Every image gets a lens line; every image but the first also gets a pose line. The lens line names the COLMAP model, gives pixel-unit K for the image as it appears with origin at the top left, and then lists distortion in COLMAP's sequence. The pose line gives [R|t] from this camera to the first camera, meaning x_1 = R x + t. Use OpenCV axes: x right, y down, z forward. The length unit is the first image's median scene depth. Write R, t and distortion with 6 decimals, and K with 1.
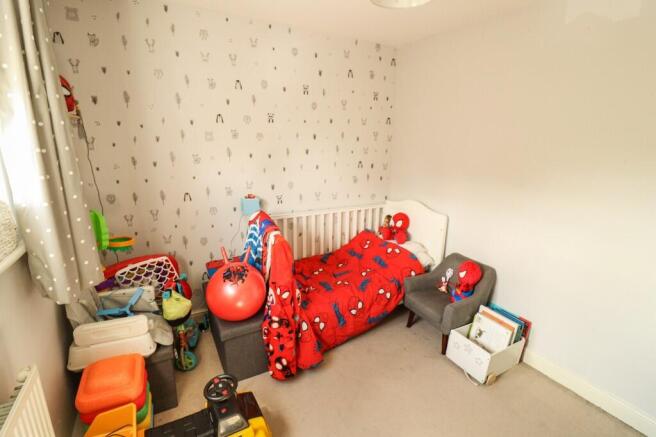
lens RADIAL K [[307.3, 0, 331.5], [0, 307.3, 211.7], [0, 0, 1]] dist [0.000174, -0.012278]
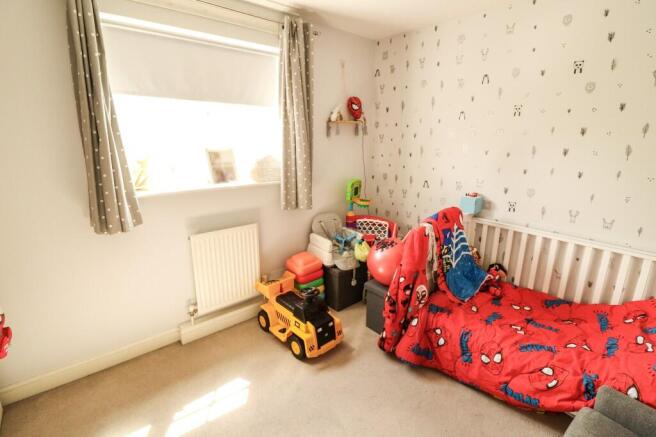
lens RADIAL K [[307.3, 0, 331.5], [0, 307.3, 211.7], [0, 0, 1]] dist [0.000174, -0.012278]
pose [[0.225656, 0.224197, -0.948059, 0.616572], [-0.227438, 0.958391, 0.172506, -0.069458], [0.947286, 0.176698, 0.267258, 0.359789]]
